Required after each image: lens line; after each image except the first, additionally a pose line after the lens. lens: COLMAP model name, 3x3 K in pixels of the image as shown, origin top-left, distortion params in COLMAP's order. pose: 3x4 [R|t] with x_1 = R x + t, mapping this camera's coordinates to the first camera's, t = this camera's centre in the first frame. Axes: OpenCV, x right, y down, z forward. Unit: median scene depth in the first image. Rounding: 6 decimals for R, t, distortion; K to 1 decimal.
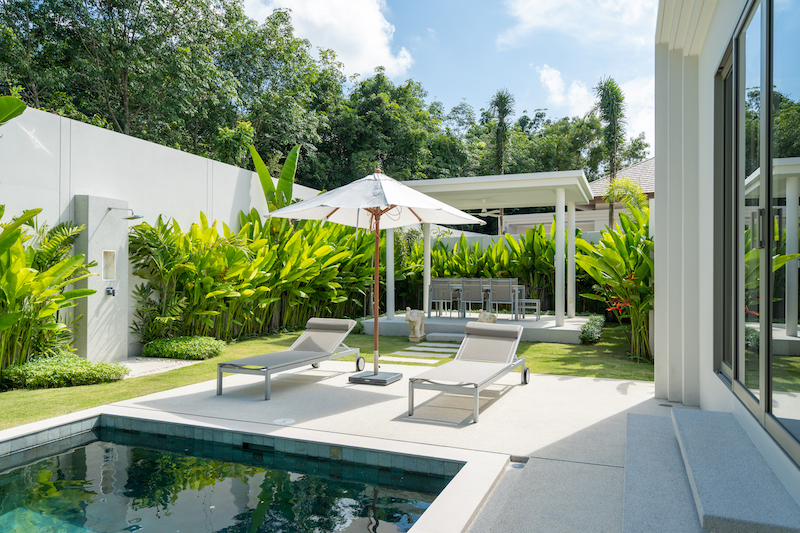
lens RADIAL K [[557.1, 0, 400.0], [0, 557.1, 266.5], [0, 0, 1]] dist [0.005600, -0.000978]
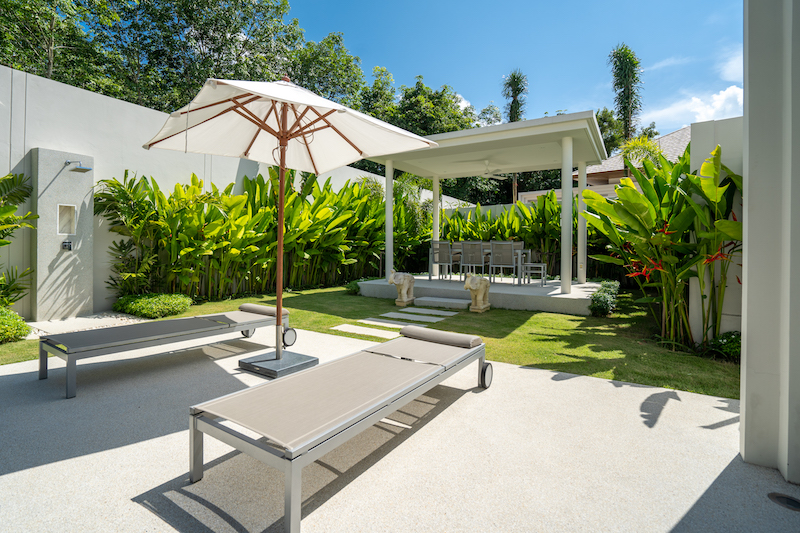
lens RADIAL K [[391.6, 0, 375.0], [0, 391.6, 244.8], [0, 0, 1]] dist [-0.044146, 0.000872]
pose [[0.978675, 0.004812, -0.205357, 0.119661], [-0.003581, 0.999973, 0.006369, 0.028401], [0.205382, -0.005498, 0.978667, 0.349839]]
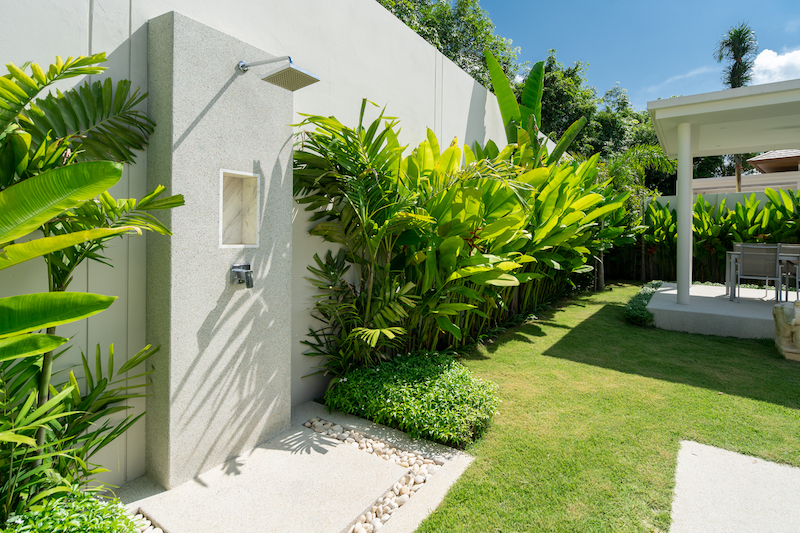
lens RADIAL K [[376.1, 0, 453.9], [0, 376.1, 234.7], [0, 0, 1]] dist [-0.020694, -0.000002]
pose [[0.985341, 0.009019, -0.170359, -0.253794], [-0.007161, 0.999908, 0.011521, 0.009172], [0.170447, -0.010132, 0.985315, 0.593658]]
